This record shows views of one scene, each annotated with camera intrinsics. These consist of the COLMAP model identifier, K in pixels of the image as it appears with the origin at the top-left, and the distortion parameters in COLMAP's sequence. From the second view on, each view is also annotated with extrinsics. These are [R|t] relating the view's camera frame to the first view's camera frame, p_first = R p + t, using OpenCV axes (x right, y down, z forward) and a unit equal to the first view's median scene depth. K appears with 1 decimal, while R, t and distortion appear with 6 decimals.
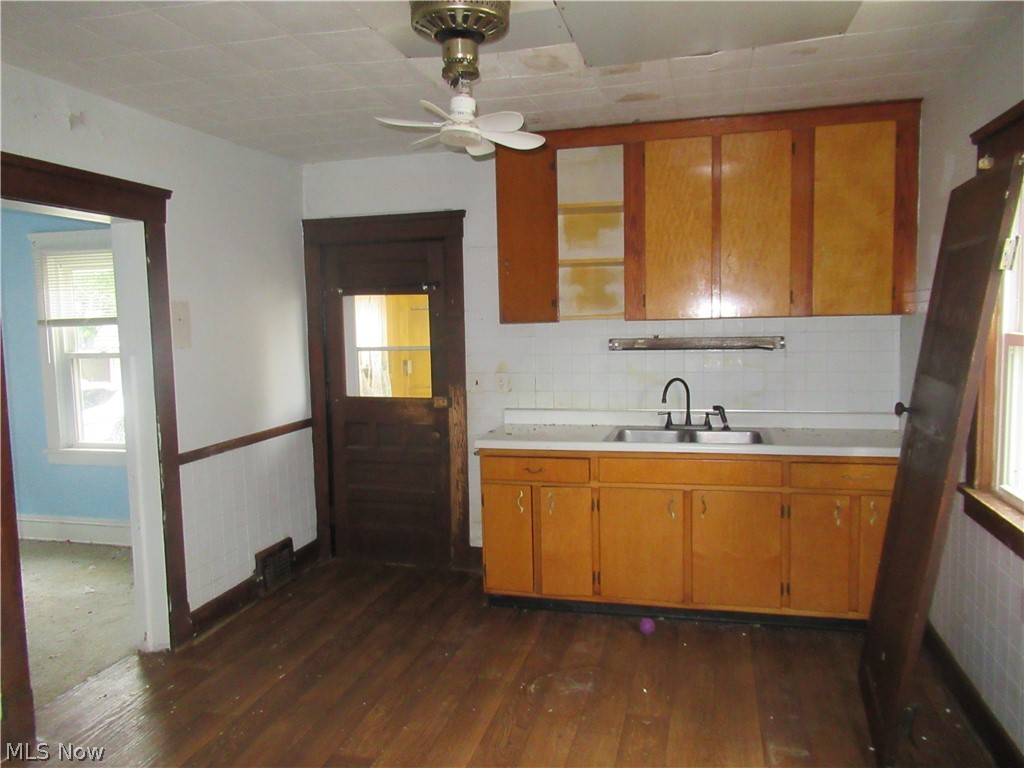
lens RADIAL K [[765.3, 0, 514.1], [0, 765.3, 385.6], [0, 0, 1]] dist [-0.001901, 0.004852]
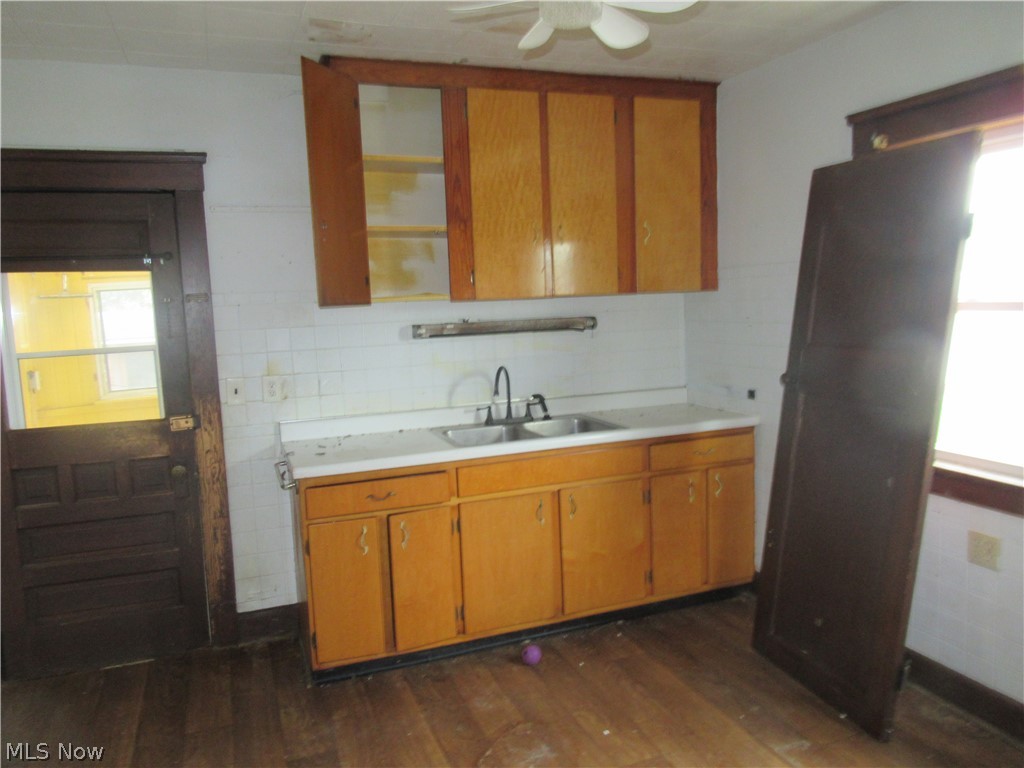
lens RADIAL K [[765.3, 0, 510.5], [0, 765.3, 384.6], [0, 0, 1]] dist [-0.001901, 0.004852]
pose [[0.816429, -0.076766, 0.572320, -0.298005], [0.072264, 0.996915, 0.030631, -0.015997], [-0.572906, 0.016350, 0.819458, 0.287035]]
